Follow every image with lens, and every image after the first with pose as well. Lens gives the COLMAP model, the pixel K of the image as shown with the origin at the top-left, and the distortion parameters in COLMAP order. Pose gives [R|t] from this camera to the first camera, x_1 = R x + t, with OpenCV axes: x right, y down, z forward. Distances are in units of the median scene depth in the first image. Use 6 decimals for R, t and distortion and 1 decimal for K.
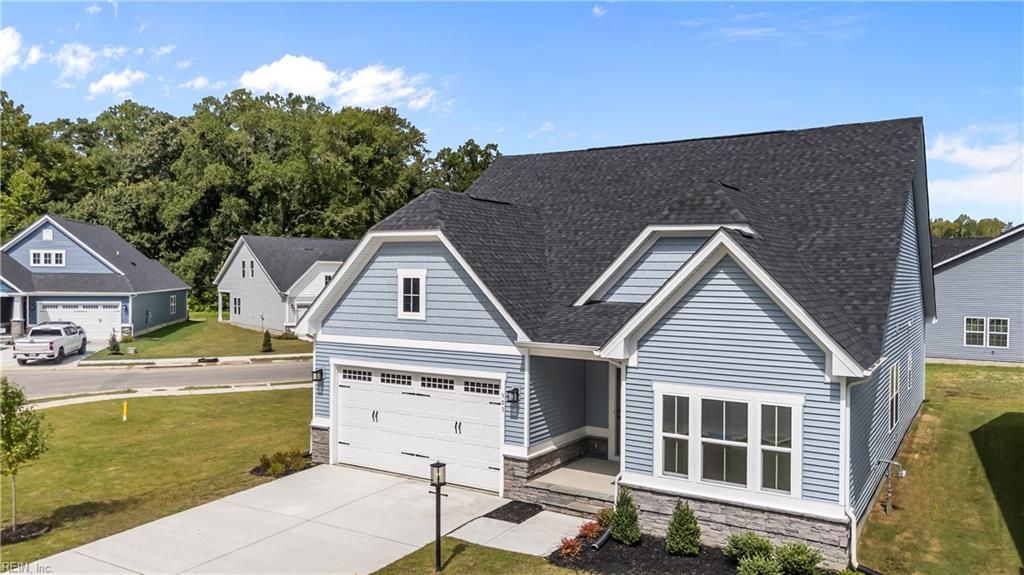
lens RADIAL K [[770.0, 0, 513.7], [0, 770.0, 284.8], [0, 0, 1]] dist [0.034786, -0.012407]
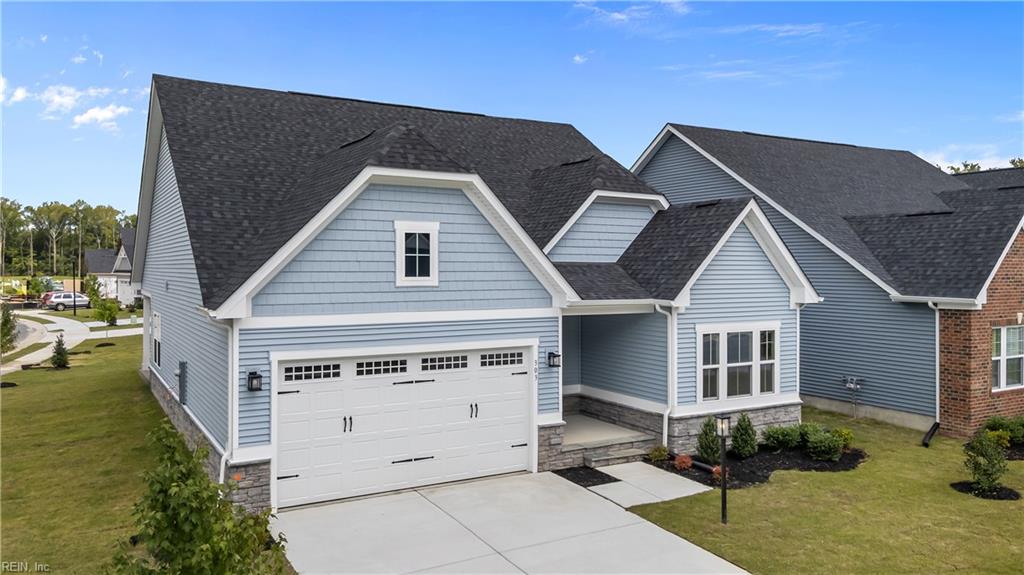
lens RADIAL K [[770.0, 0, 513.7], [0, 770.0, 284.8], [0, 0, 1]] dist [0.034786, -0.012407]
pose [[0.466338, -0.029023, 0.884130, -0.795484], [0.014476, 0.999578, 0.025178, 0.025976], [-0.884488, 0.001057, 0.466562, 0.564473]]
